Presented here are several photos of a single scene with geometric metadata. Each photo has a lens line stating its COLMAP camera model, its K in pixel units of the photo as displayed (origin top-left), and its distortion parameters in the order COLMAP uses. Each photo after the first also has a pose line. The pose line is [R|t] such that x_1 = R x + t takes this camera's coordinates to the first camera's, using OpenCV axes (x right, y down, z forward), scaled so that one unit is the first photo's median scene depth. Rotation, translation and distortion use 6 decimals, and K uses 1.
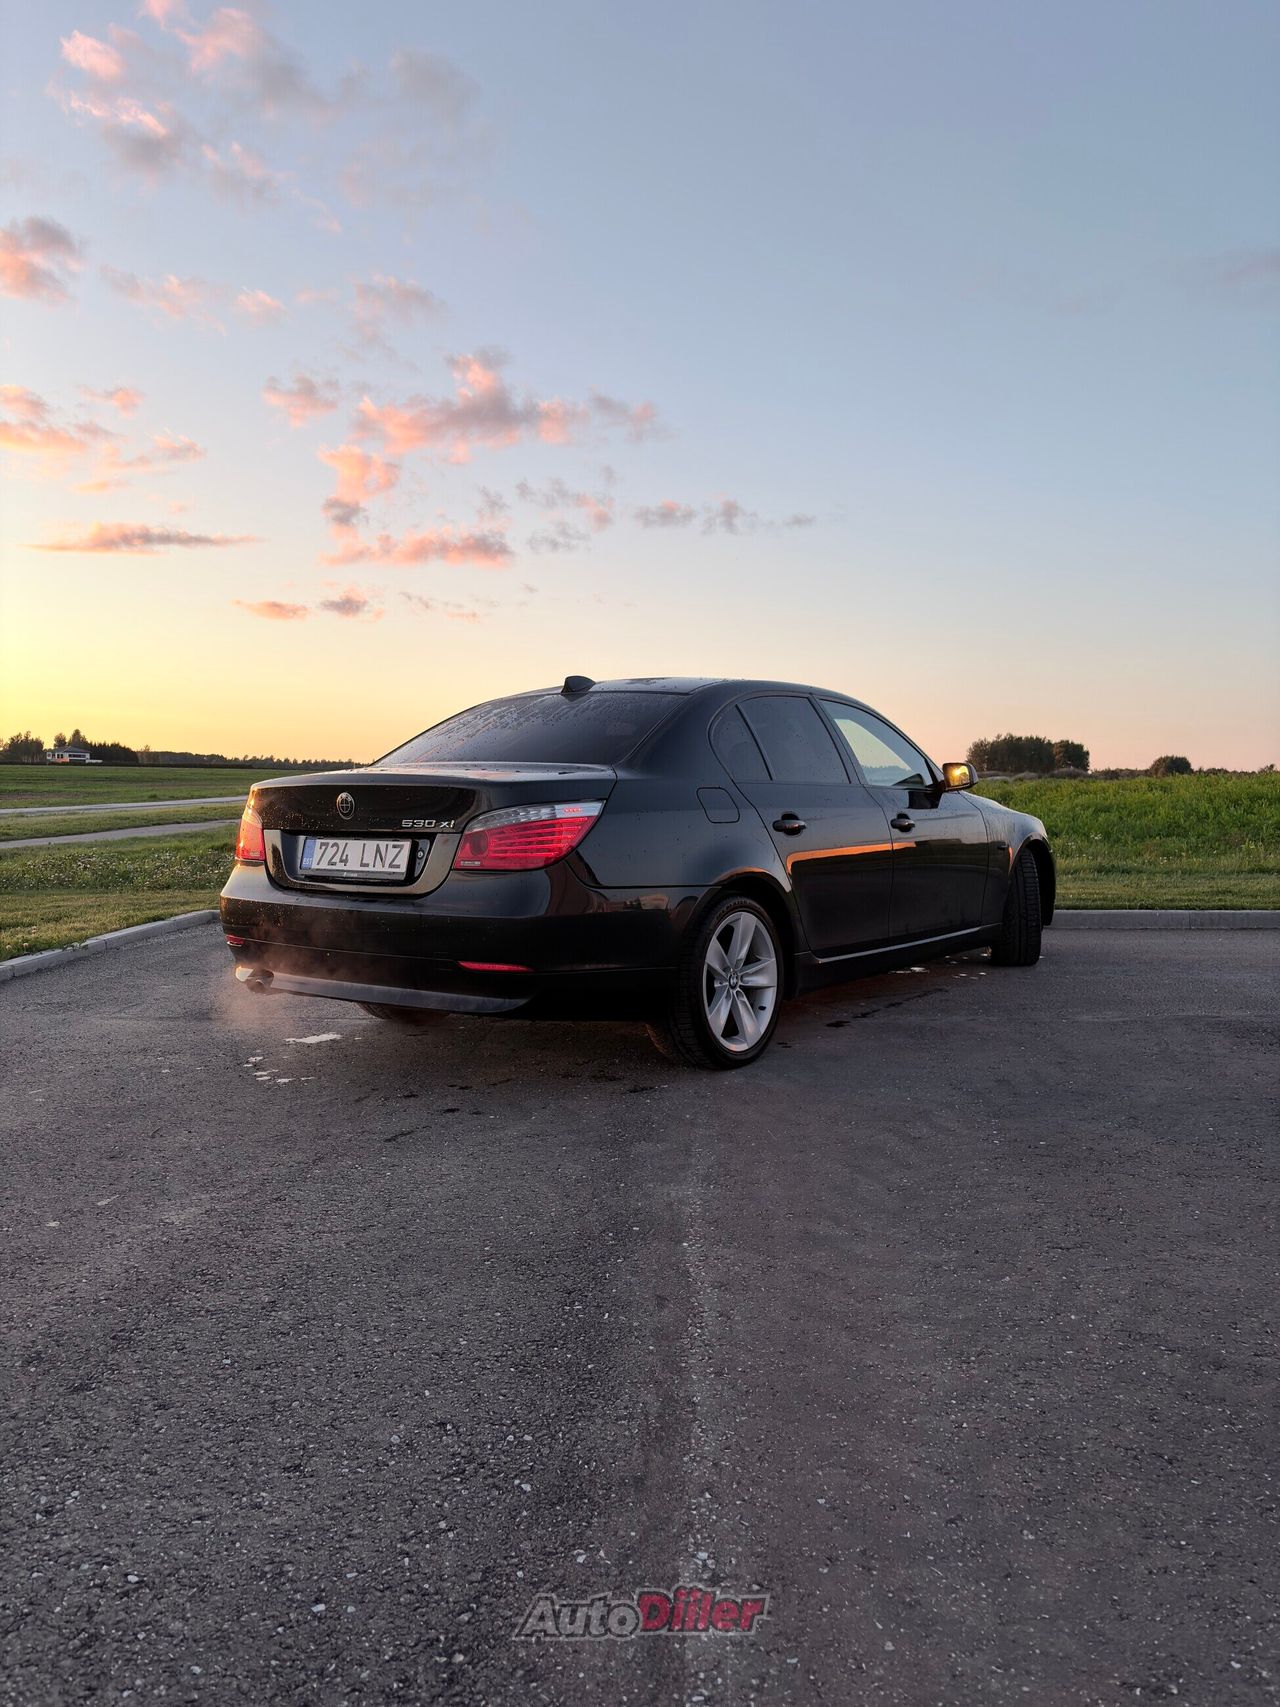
lens RADIAL K [[1296.3, 0, 631.4], [0, 1296.3, 859.0], [0, 0, 1]] dist [0.050115, -0.149642]
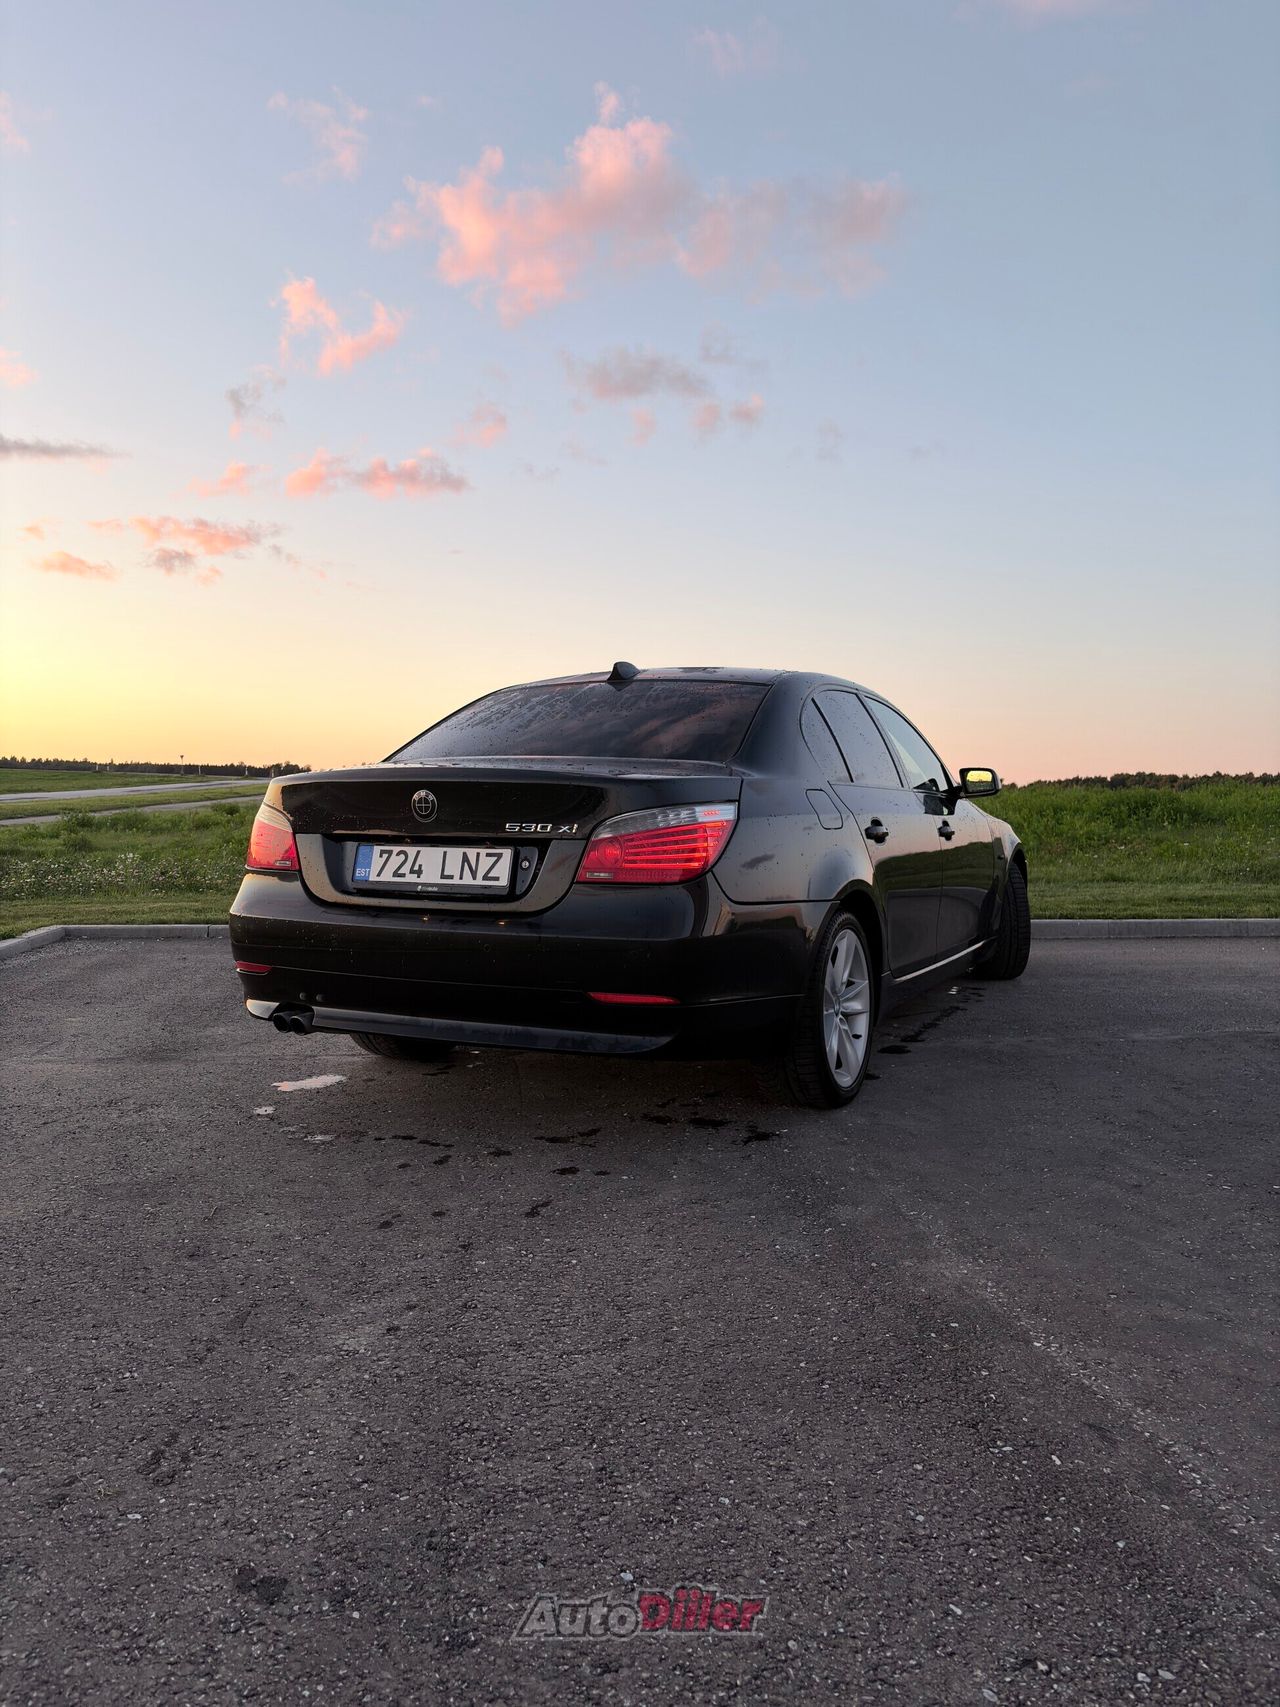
lens RADIAL K [[1302.9, 0, 634.7], [0, 1302.9, 858.0], [0, 0, 1]] dist [0.019152, -0.002582]
pose [[0.983258, 0.003052, 0.182195, -0.235514], [-0.002014, 0.999981, -0.005883, -0.002855], [-0.182209, 0.005417, 0.983245, 0.154637]]
